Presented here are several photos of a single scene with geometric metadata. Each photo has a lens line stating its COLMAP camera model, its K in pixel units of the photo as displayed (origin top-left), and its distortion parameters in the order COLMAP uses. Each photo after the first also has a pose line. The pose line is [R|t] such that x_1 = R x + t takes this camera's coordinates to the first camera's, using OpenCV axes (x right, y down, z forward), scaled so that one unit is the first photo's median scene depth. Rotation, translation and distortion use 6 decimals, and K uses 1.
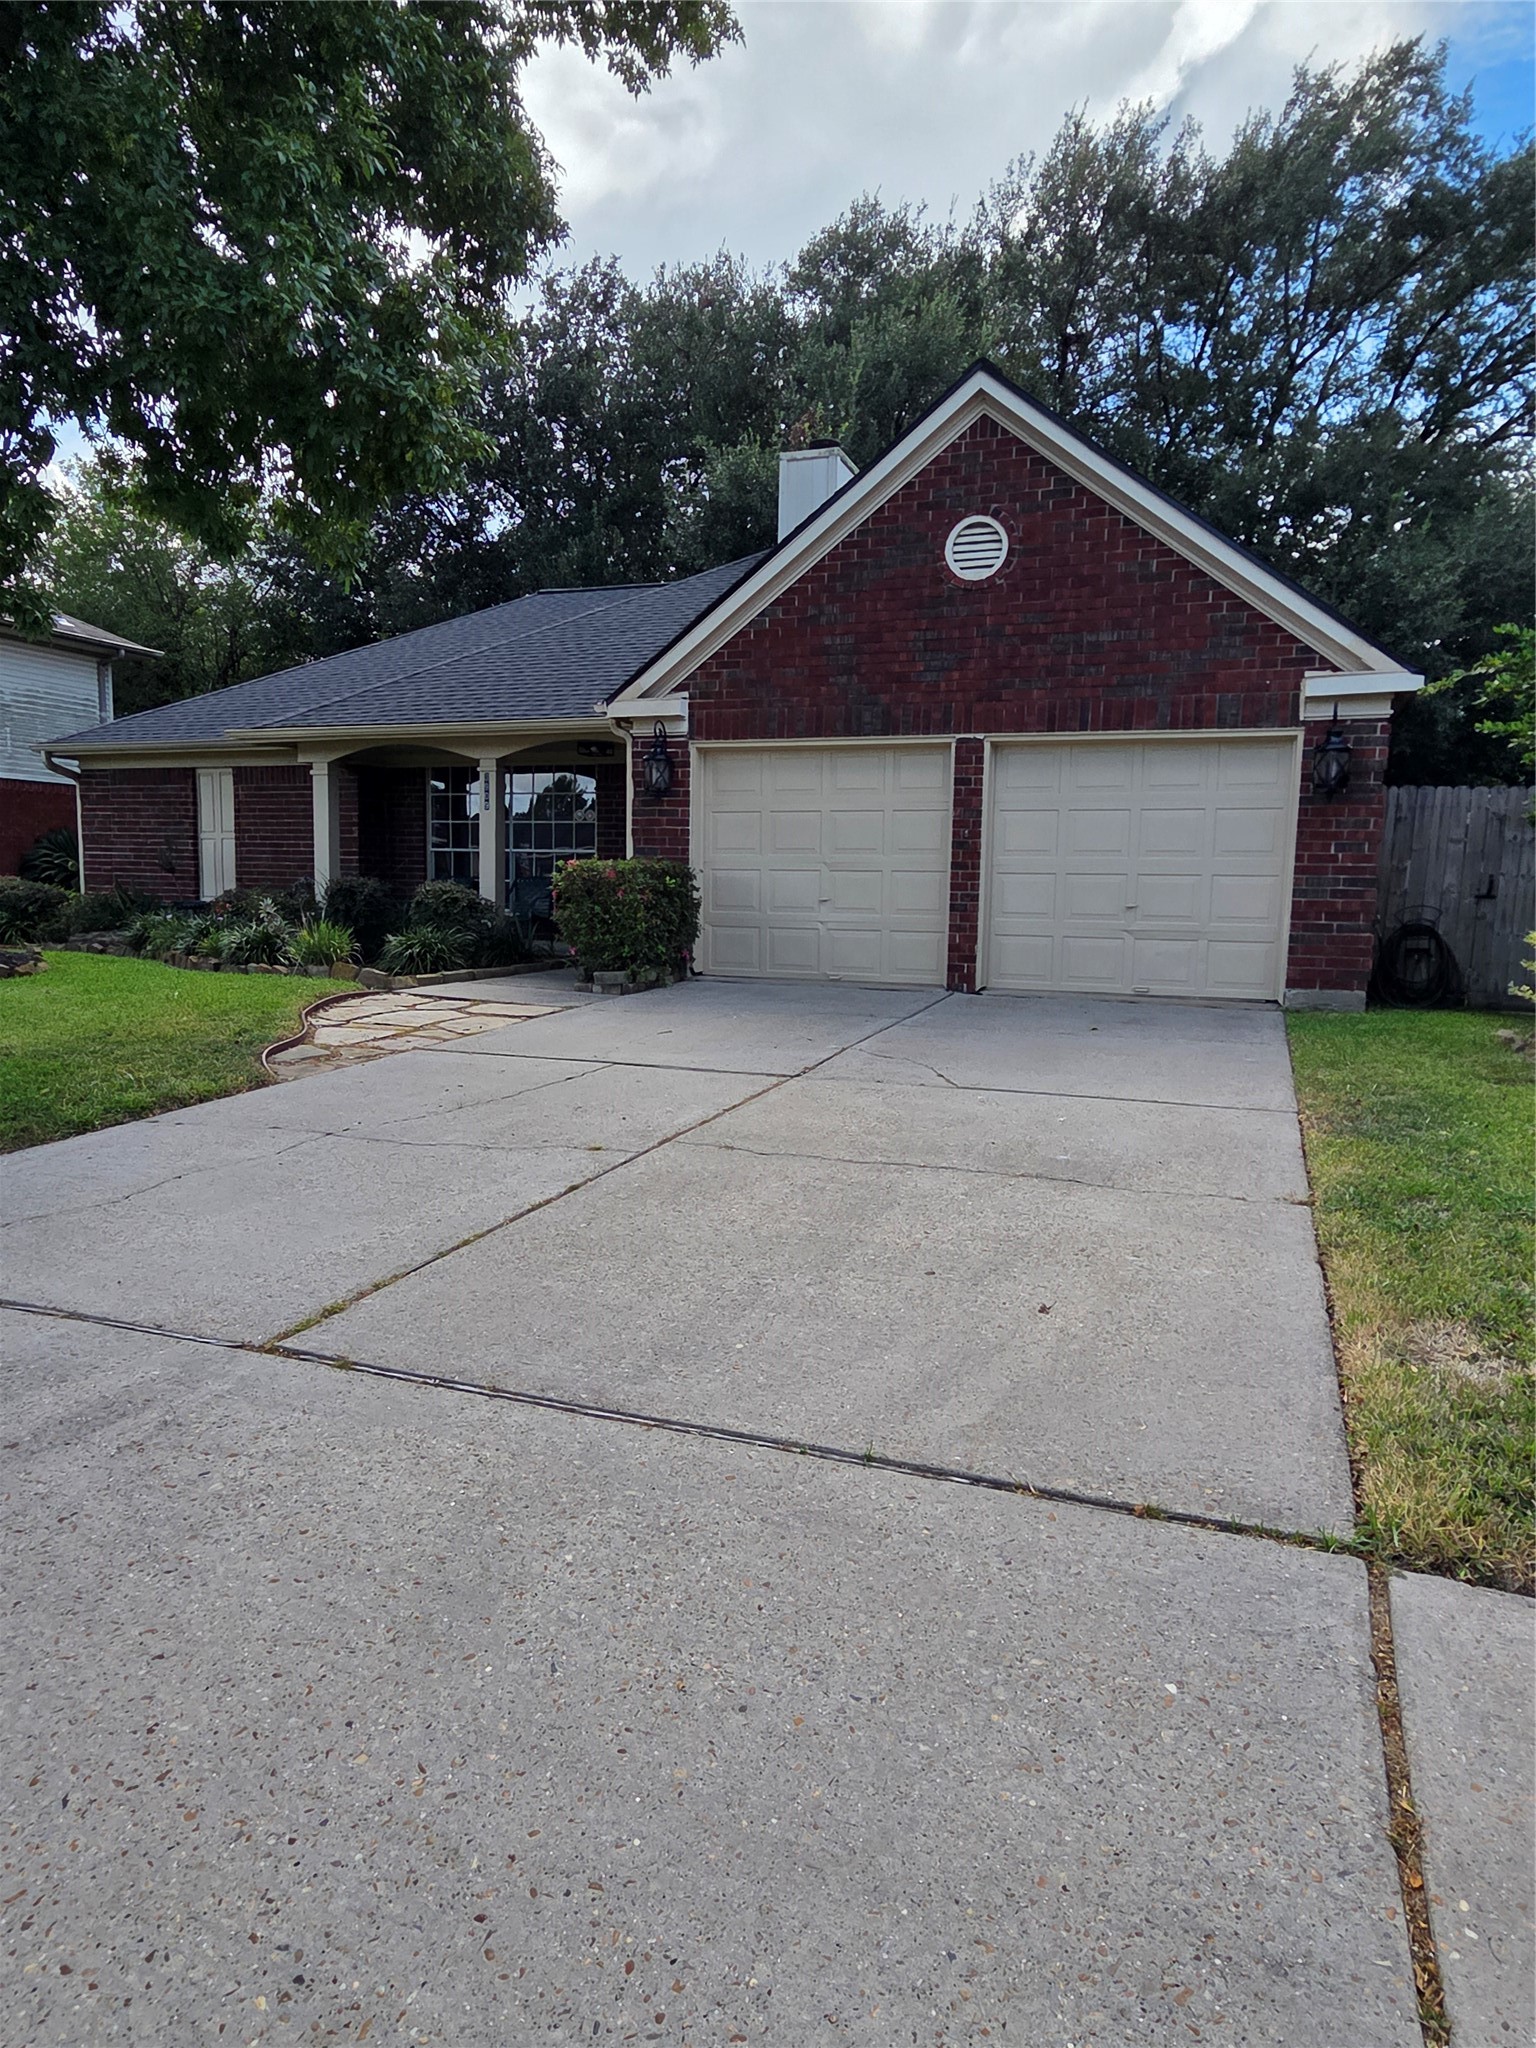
lens RADIAL K [[1254.4, 0, 768.0], [0, 1254.4, 1024.0], [0, 0, 1]] dist [-0.001009, -0.003101]
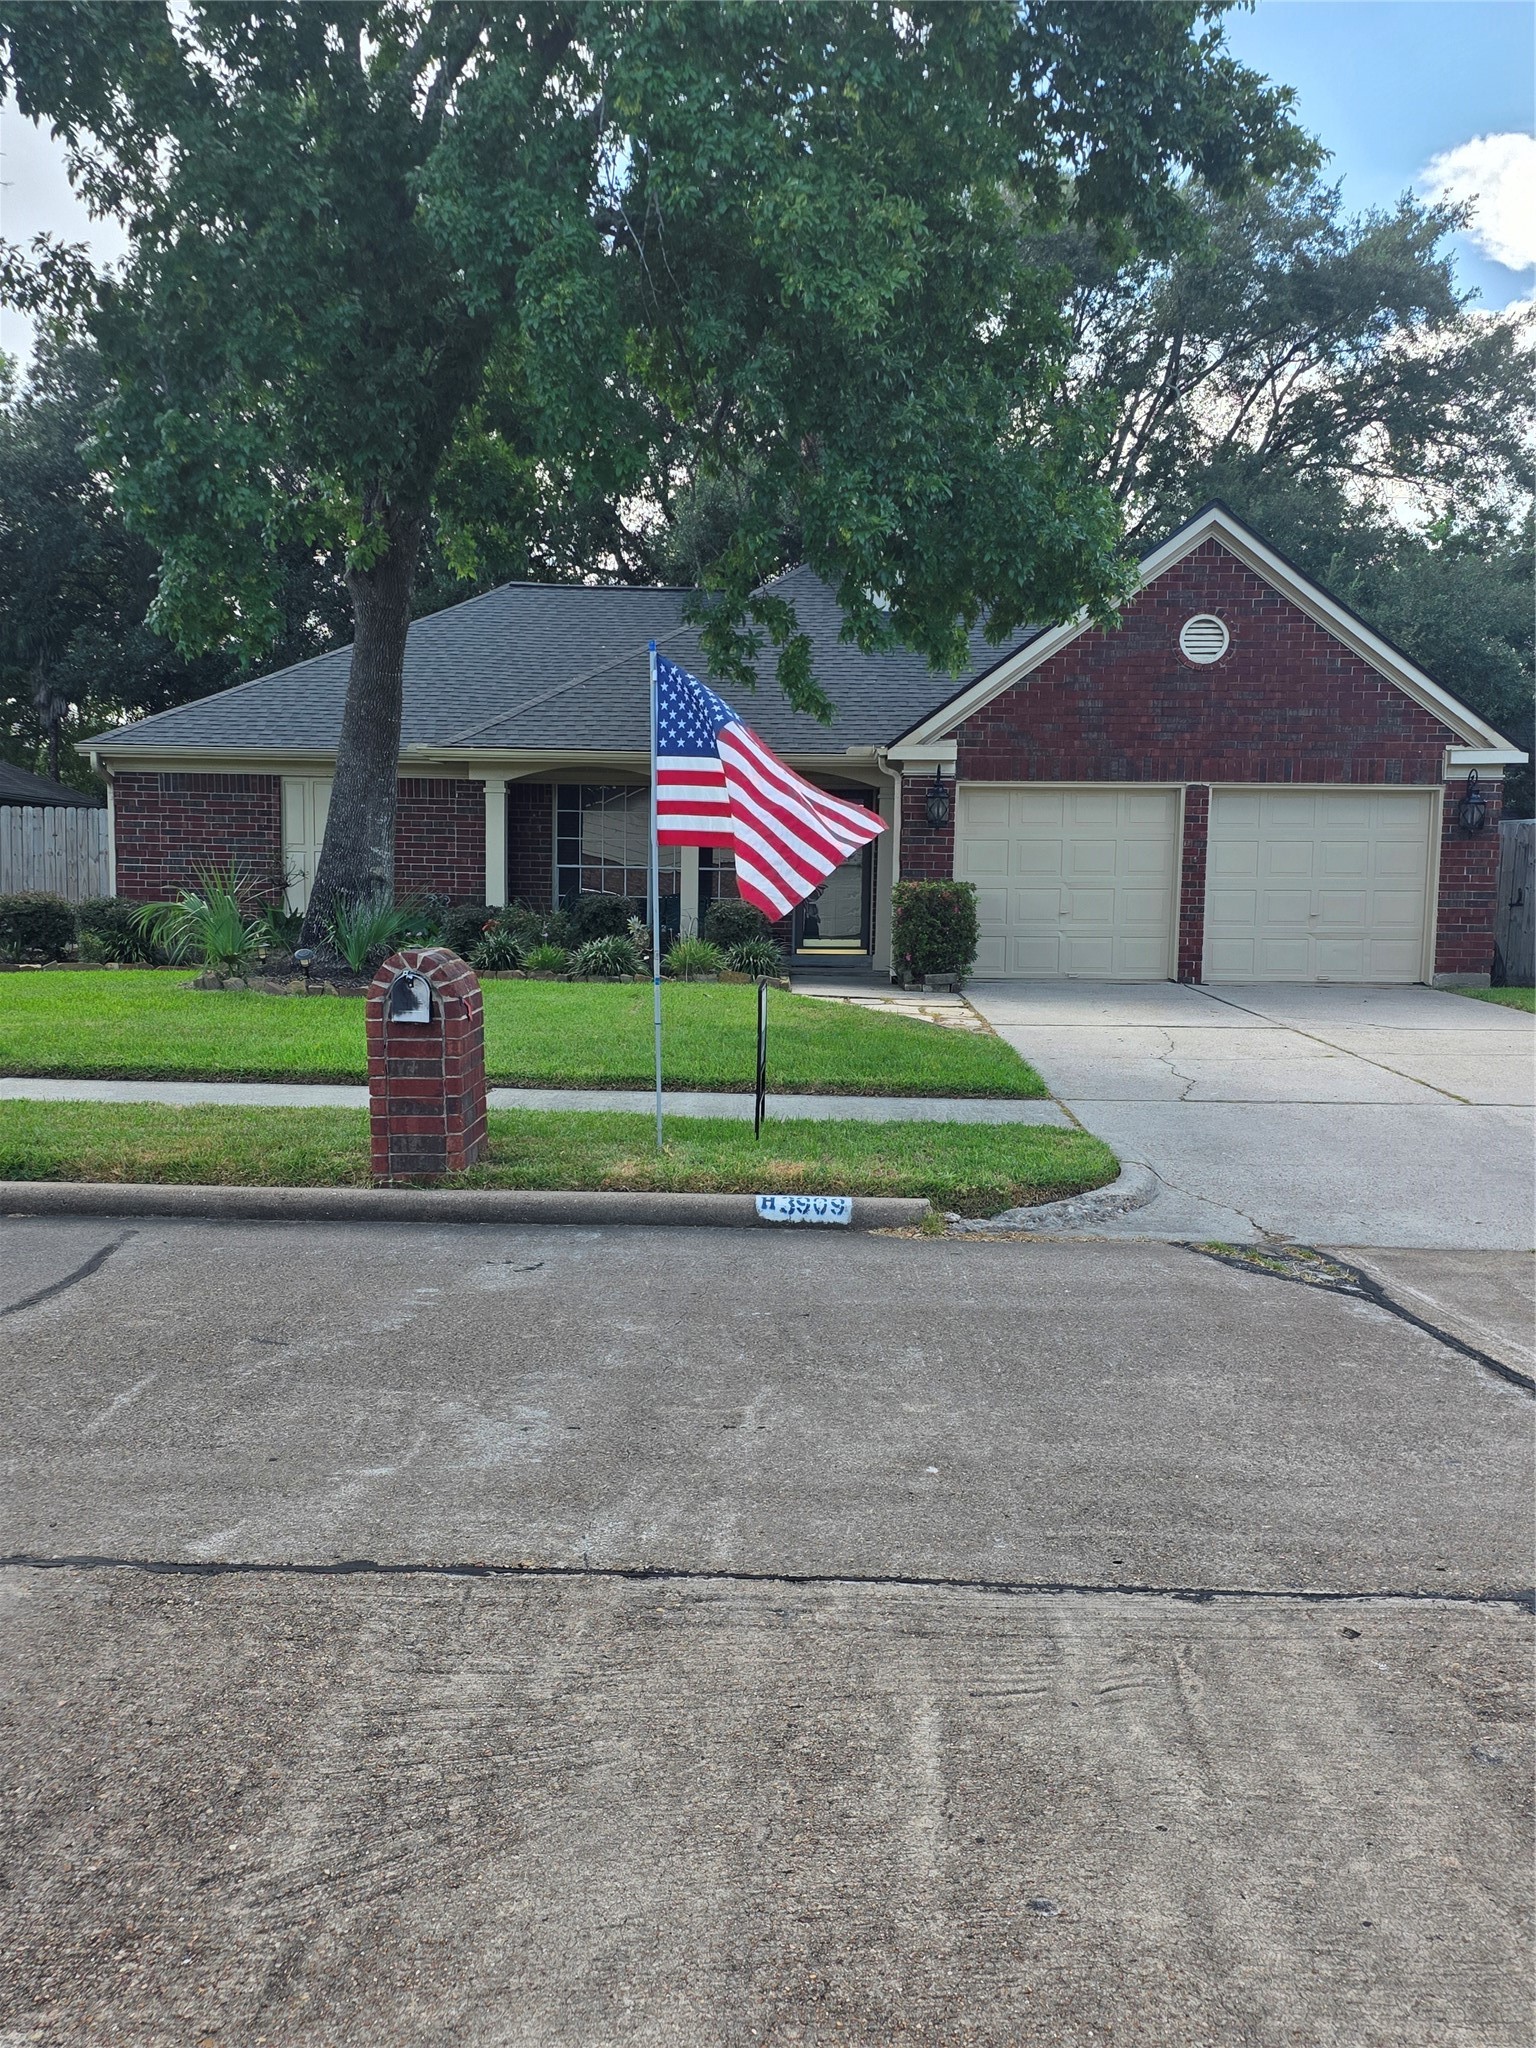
lens RADIAL K [[1733.6, 0, 768.0], [0, 1733.6, 1024.0], [0, 0, 1]] dist [0.213447, -0.558198]
pose [[0.941462, -0.030714, 0.335718, -0.852599], [0.041193, 0.998860, -0.024136, 0.040535], [-0.334594, 0.036552, 0.941653, -0.528284]]
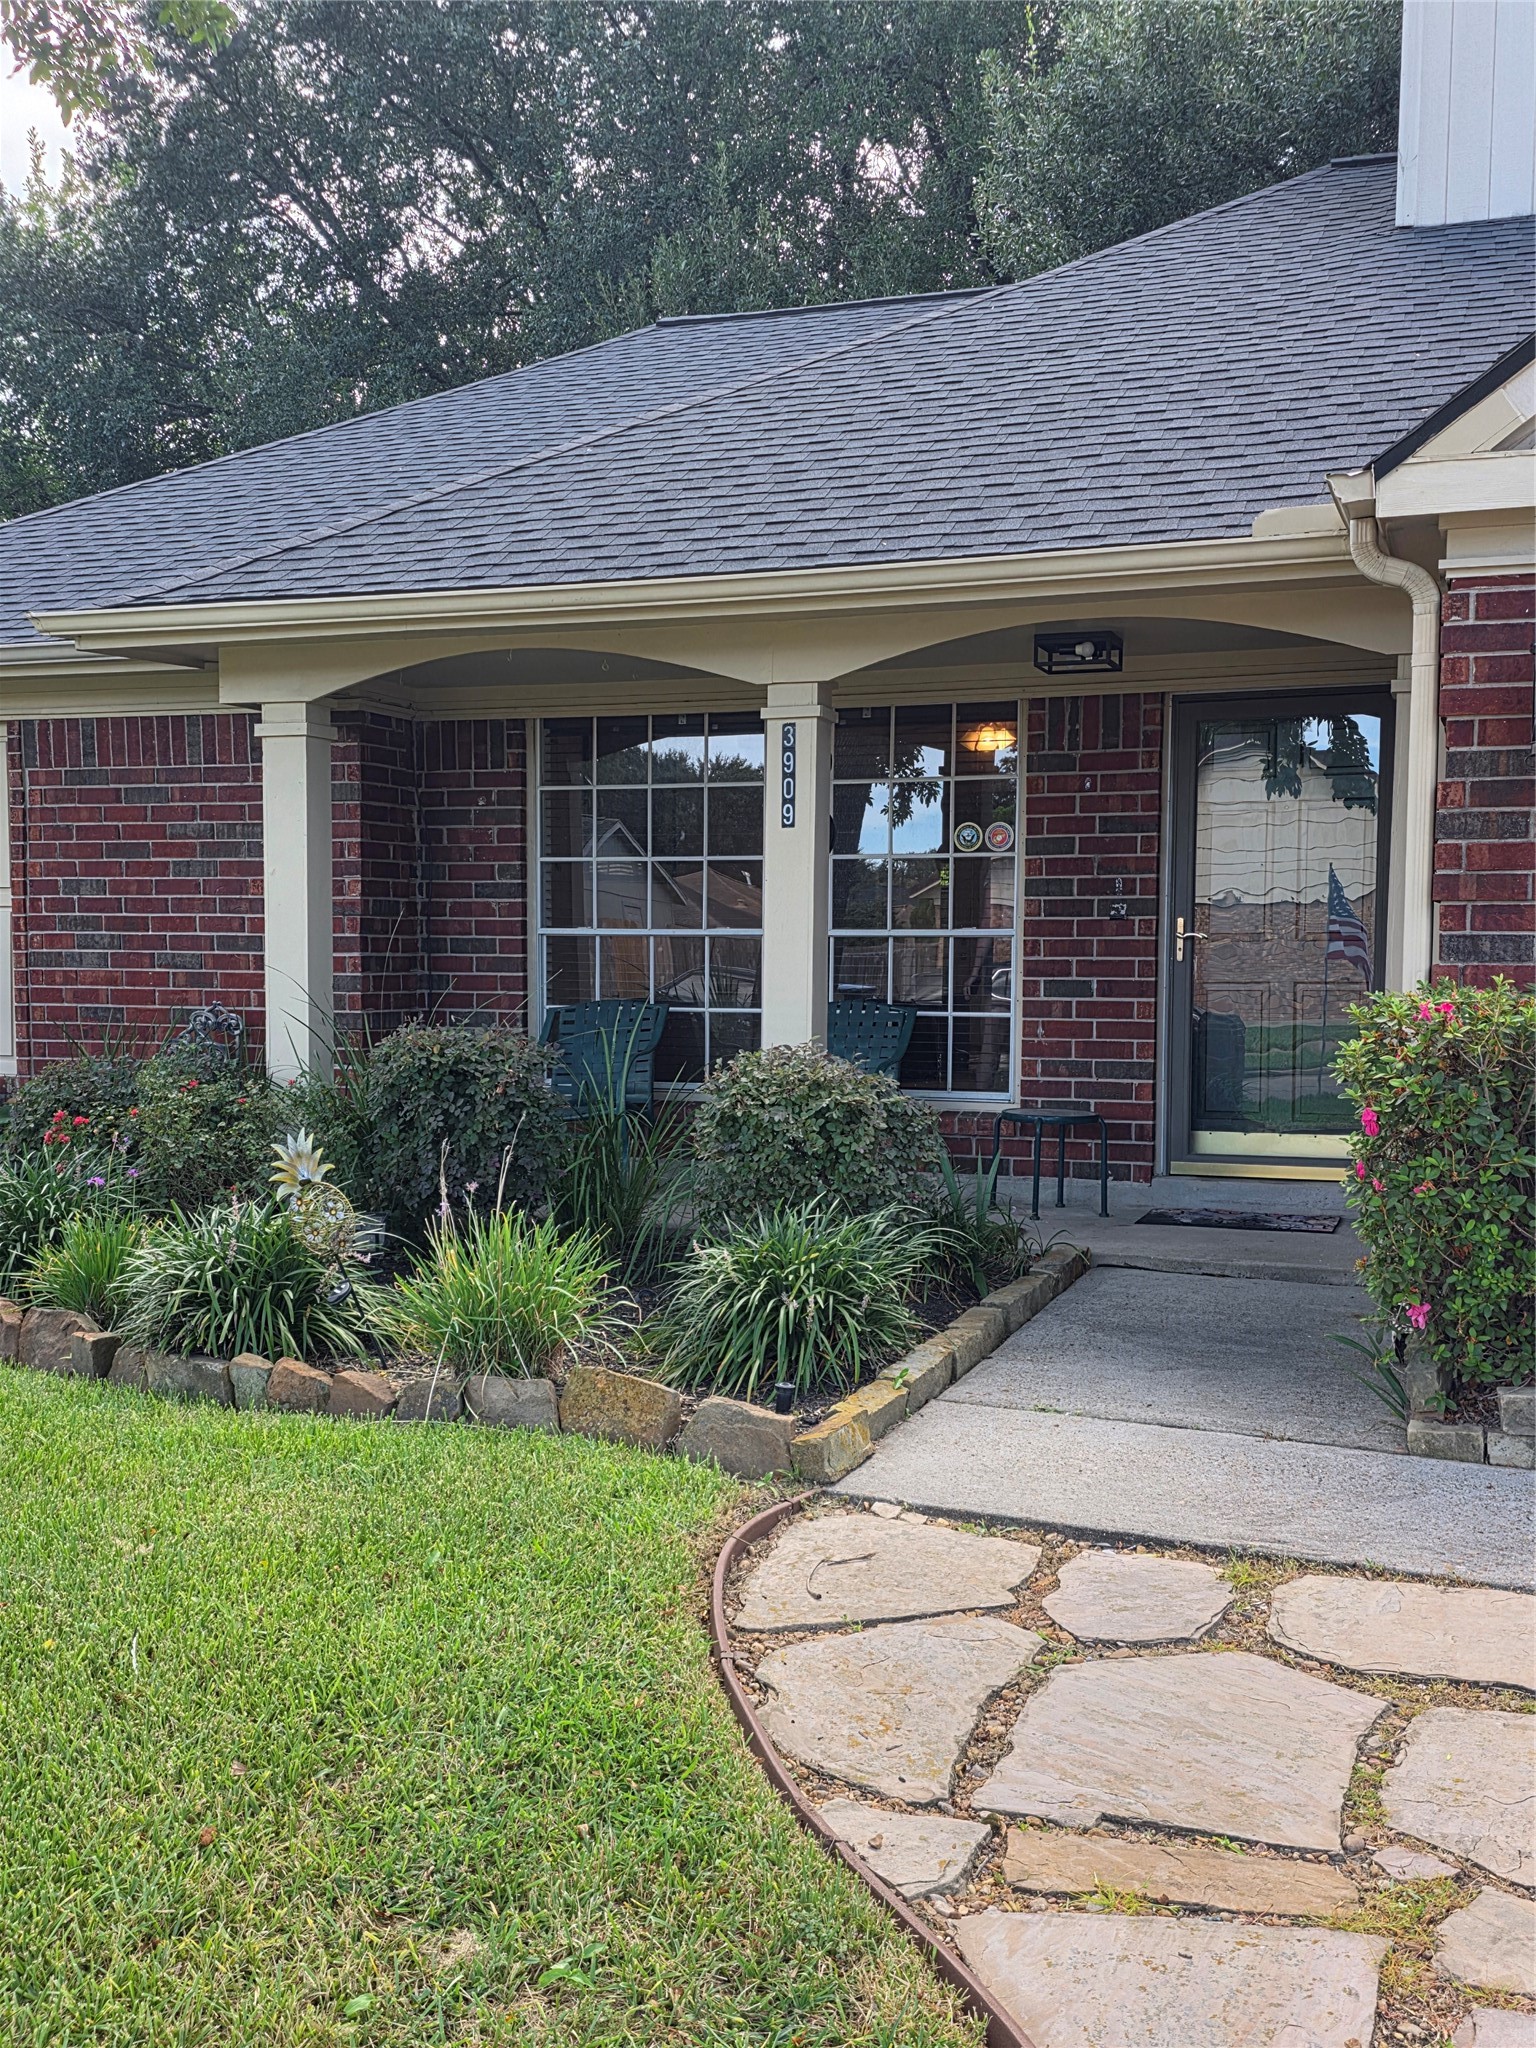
lens RADIAL K [[2112.2, 0, 759.0], [0, 2112.2, 1062.5], [0, 0, 1]] dist [0.107795, 0.002115]
pose [[0.999742, -0.017801, 0.014101, -0.313318], [0.018519, 0.998445, -0.052572, -0.093440], [-0.013144, 0.052820, 0.998518, 0.522463]]
